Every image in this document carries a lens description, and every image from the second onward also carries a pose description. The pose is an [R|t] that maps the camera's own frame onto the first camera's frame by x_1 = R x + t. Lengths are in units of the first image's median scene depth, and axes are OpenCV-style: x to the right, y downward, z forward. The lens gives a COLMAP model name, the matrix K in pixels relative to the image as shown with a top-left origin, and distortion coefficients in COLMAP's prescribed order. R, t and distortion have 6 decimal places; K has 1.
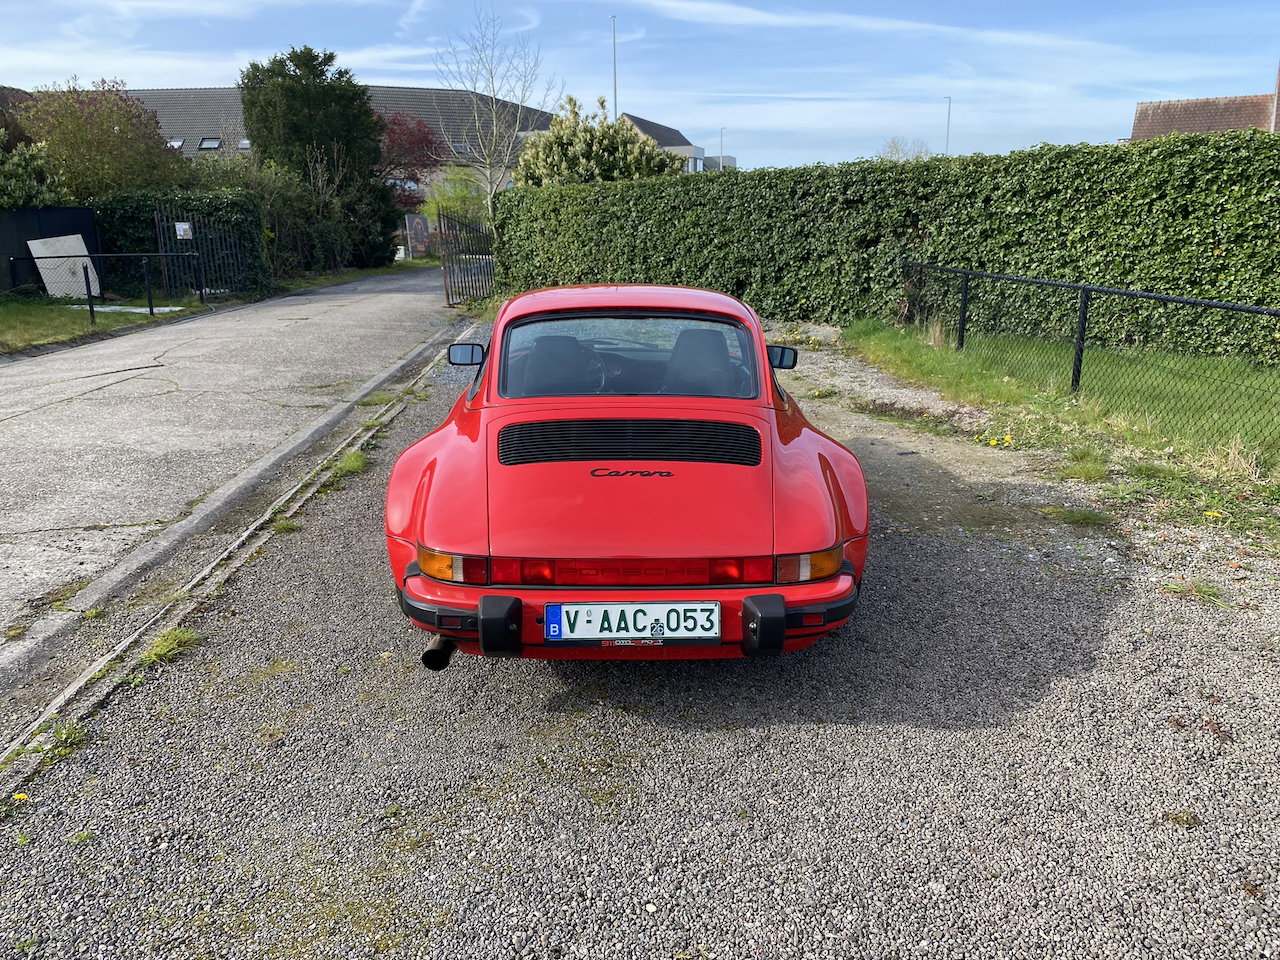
lens RADIAL K [[988.7, 0, 623.4], [0, 988.7, 475.2], [0, 0, 1]] dist [0.018306, -0.015228]
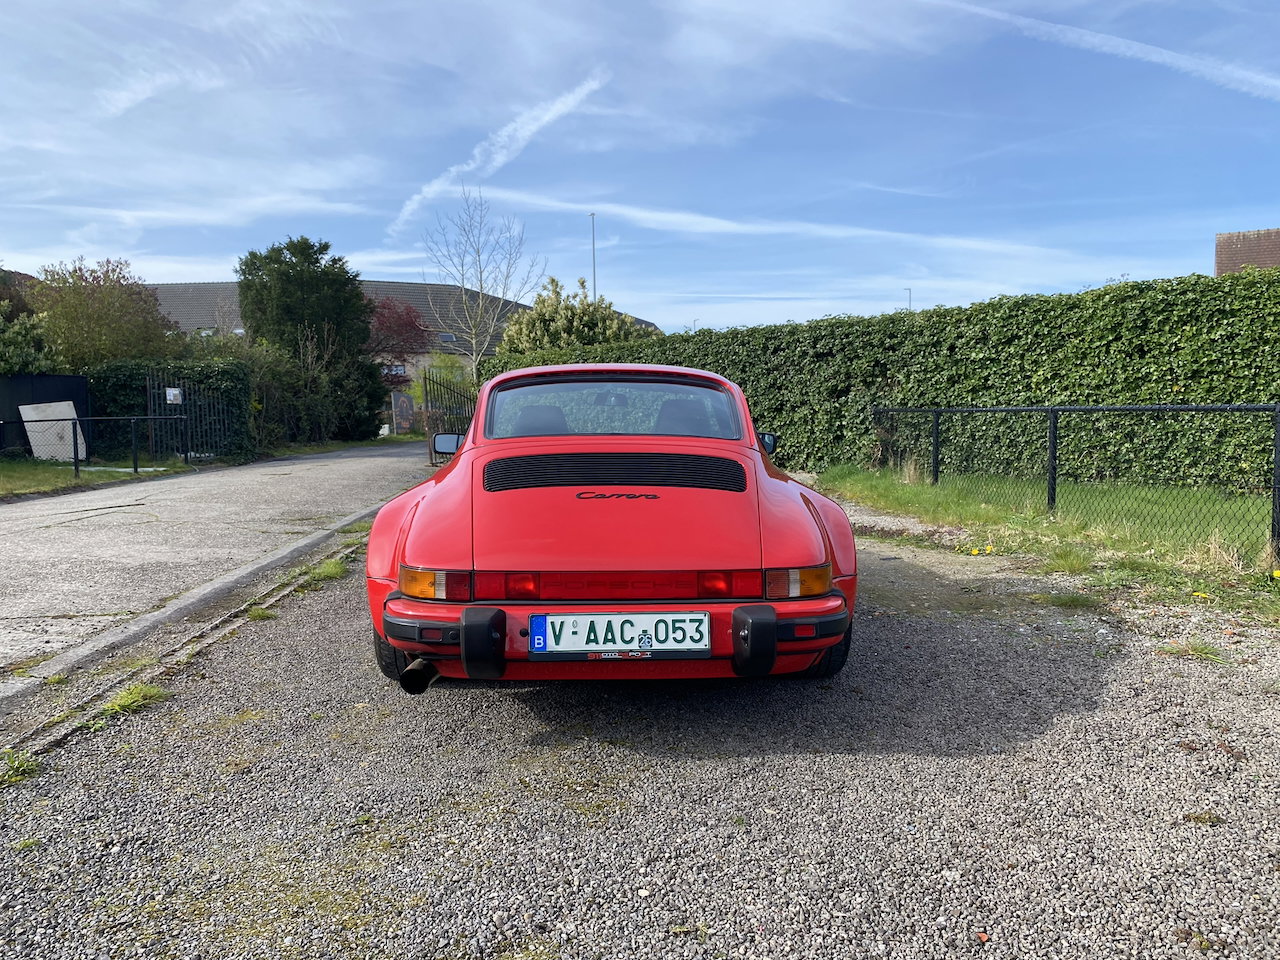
lens RADIAL K [[988.6, 0, 615.4], [0, 988.6, 474.4], [0, 0, 1]] dist [0.019381, -0.017288]
pose [[0.999904, -0.002646, 0.013612, -0.002389], [0.005134, 0.982506, -0.186162, 0.054709], [-0.012881, 0.186214, 0.982425, 0.005384]]
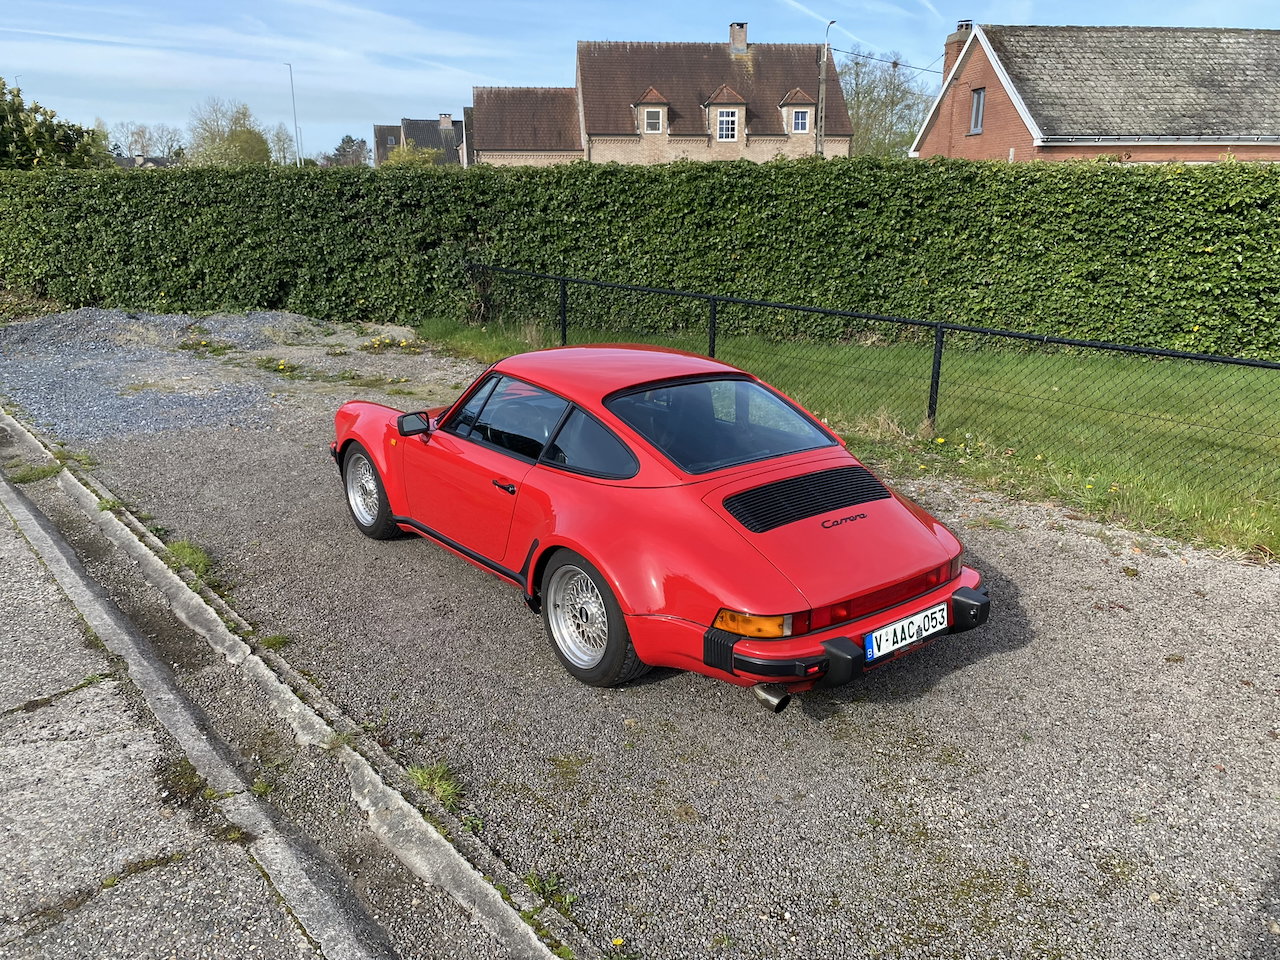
lens RADIAL K [[988.7, 0, 623.4], [0, 988.7, 475.2], [0, 0, 1]] dist [0.018306, -0.015228]
pose [[0.795942, -0.160733, 0.583645, -0.323027], [0.139032, 0.986872, 0.082177, -0.069121], [-0.589191, 0.015737, 0.807840, 0.045559]]
